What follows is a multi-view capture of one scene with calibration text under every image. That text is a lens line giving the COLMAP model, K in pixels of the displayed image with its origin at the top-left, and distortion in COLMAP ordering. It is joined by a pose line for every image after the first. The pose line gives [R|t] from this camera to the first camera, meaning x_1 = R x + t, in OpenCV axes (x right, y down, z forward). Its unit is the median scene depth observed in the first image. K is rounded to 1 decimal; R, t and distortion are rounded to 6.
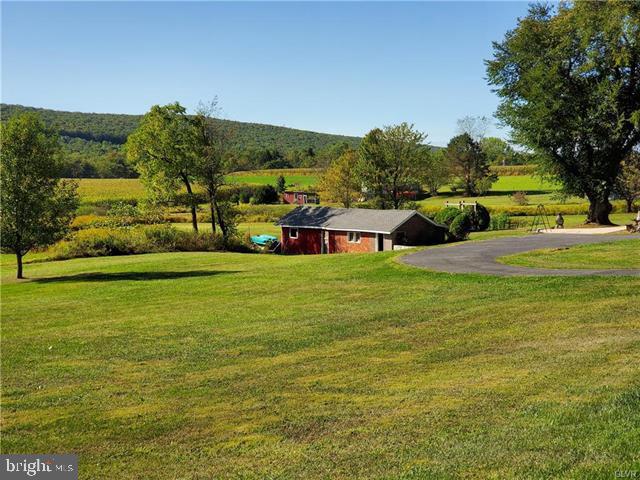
lens RADIAL K [[940.9, 0, 314.6], [0, 940.9, 255.9], [0, 0, 1]] dist [0.081232, 0.000000]
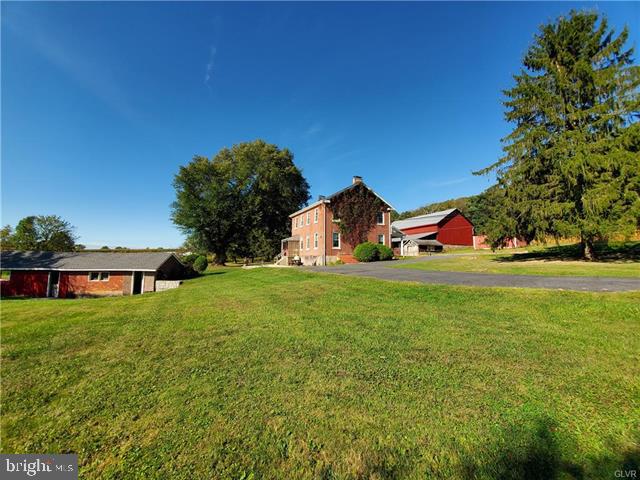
lens RADIAL K [[248.9, 0, 317.2], [0, 248.9, 237.6], [0, 0, 1]] dist [-0.016104, -0.006425]
pose [[0.497976, 0.092522, 0.862241, -0.082926], [0.062649, 0.987856, -0.142183, -0.007670], [-0.864925, 0.124822, 0.486132, 0.632315]]
